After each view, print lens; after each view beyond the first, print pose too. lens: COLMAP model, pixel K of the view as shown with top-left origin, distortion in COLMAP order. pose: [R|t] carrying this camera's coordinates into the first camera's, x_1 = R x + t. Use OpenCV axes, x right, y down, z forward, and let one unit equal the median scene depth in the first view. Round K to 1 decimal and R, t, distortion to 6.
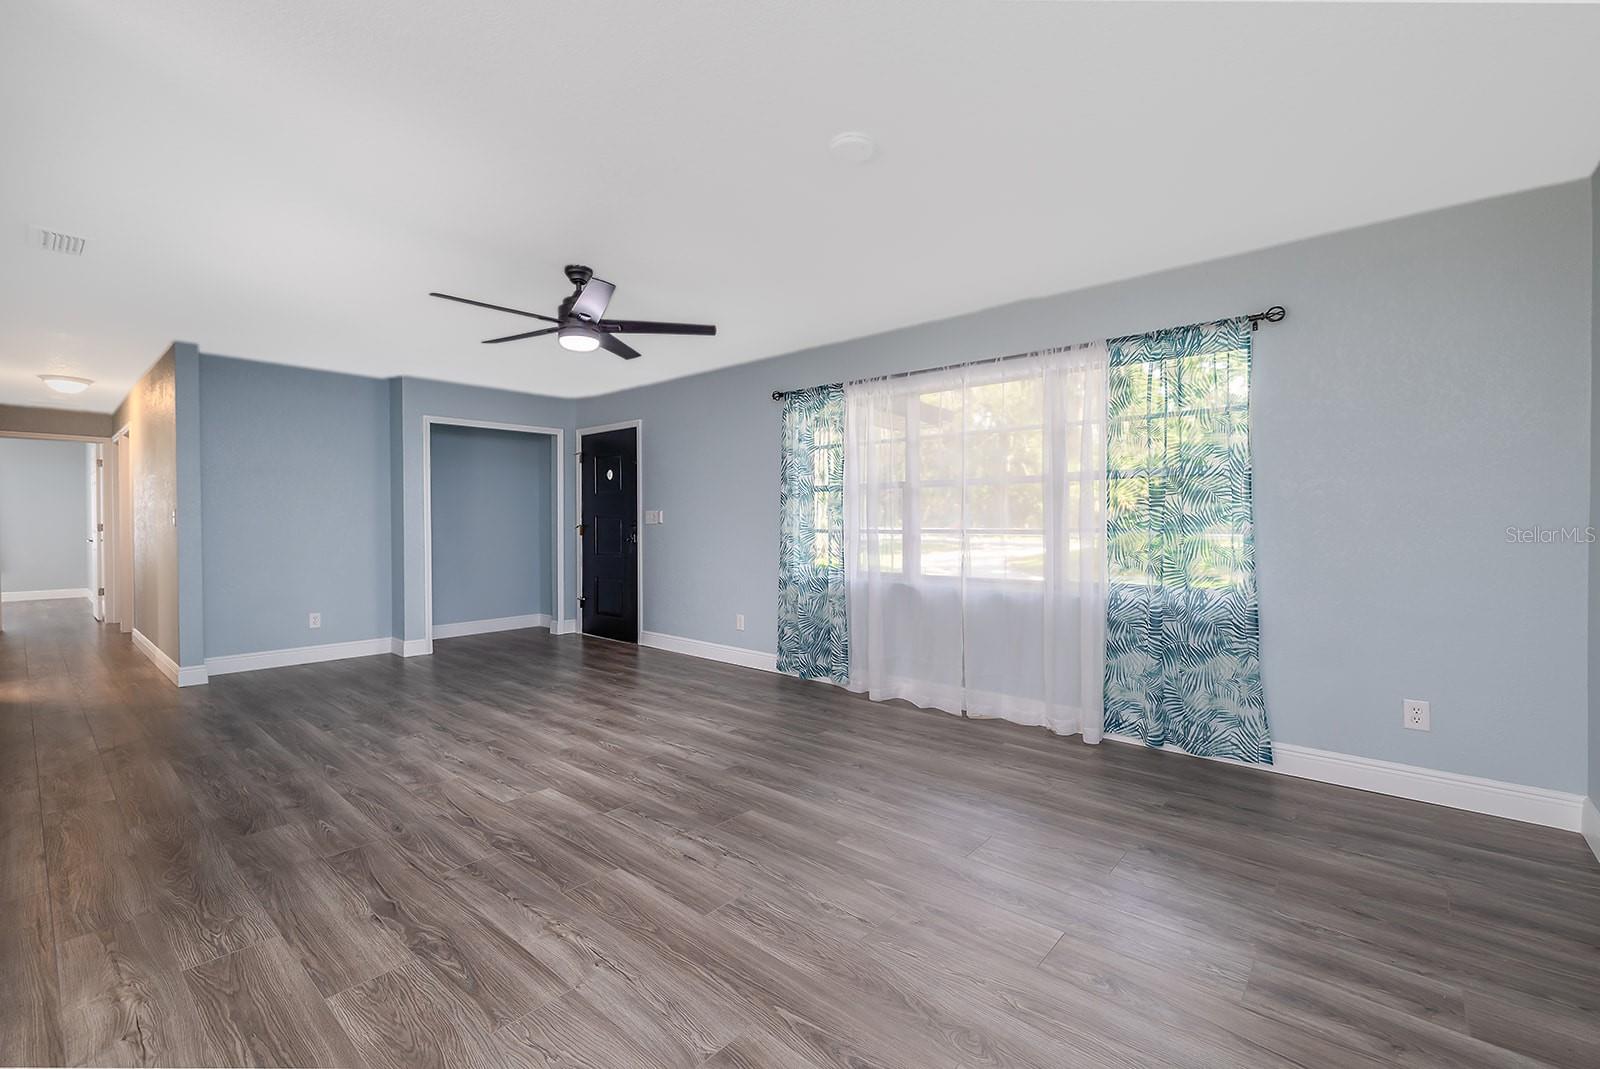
lens RADIAL K [[656.3, 0, 795.7], [0, 656.3, 517.8], [0, 0, 1]] dist [-0.000931, -0.000551]
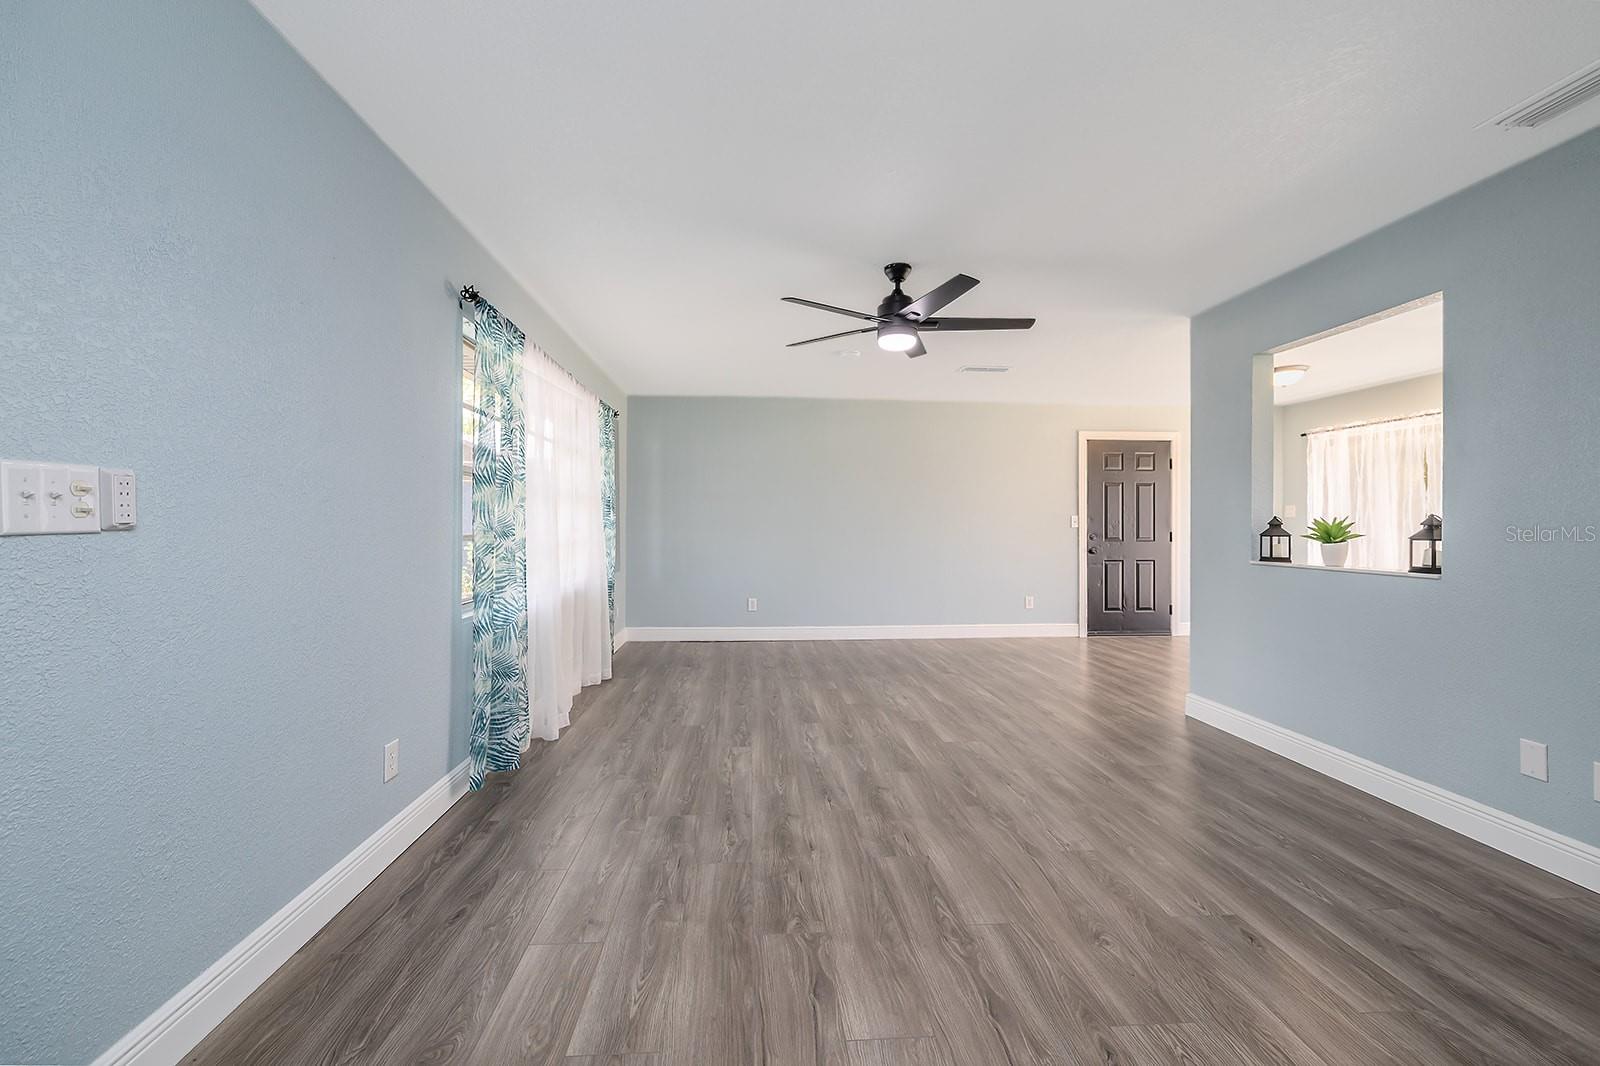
lens RADIAL K [[709.5, 0, 800.0], [0, 709.5, 533.0], [0, 0, 1]] dist [0.000749, -0.000106]
pose [[-0.710028, -0.010606, 0.704093, -1.041174], [-0.008639, 0.999943, 0.006351, 0.011203], [-0.704120, -0.001573, -0.710079, 1.992830]]
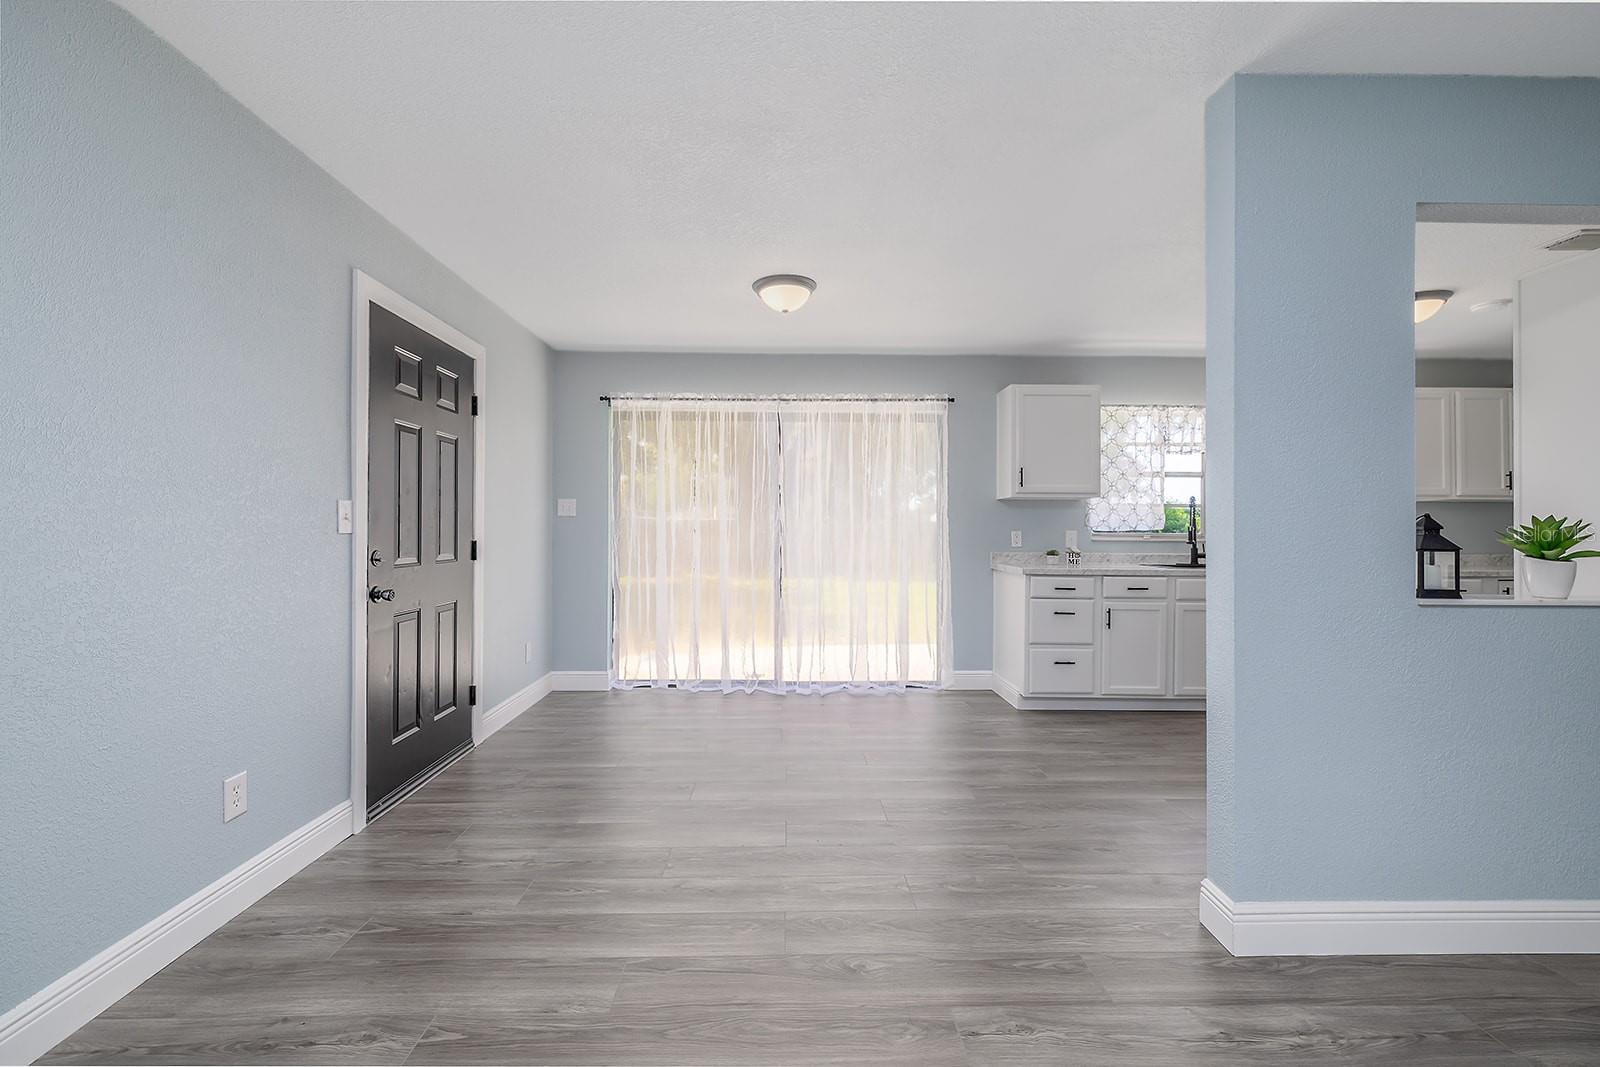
lens RADIAL K [[639.5, 0, 798.4], [0, 639.5, 524.1], [0, 0, 1]] dist [-0.002672, -0.000160]
pose [[-0.741997, -0.010826, -0.670316, 0.073270], [0.000086, 0.999868, -0.016243, 0.001984], [0.670403, -0.012110, -0.741898, 0.614566]]
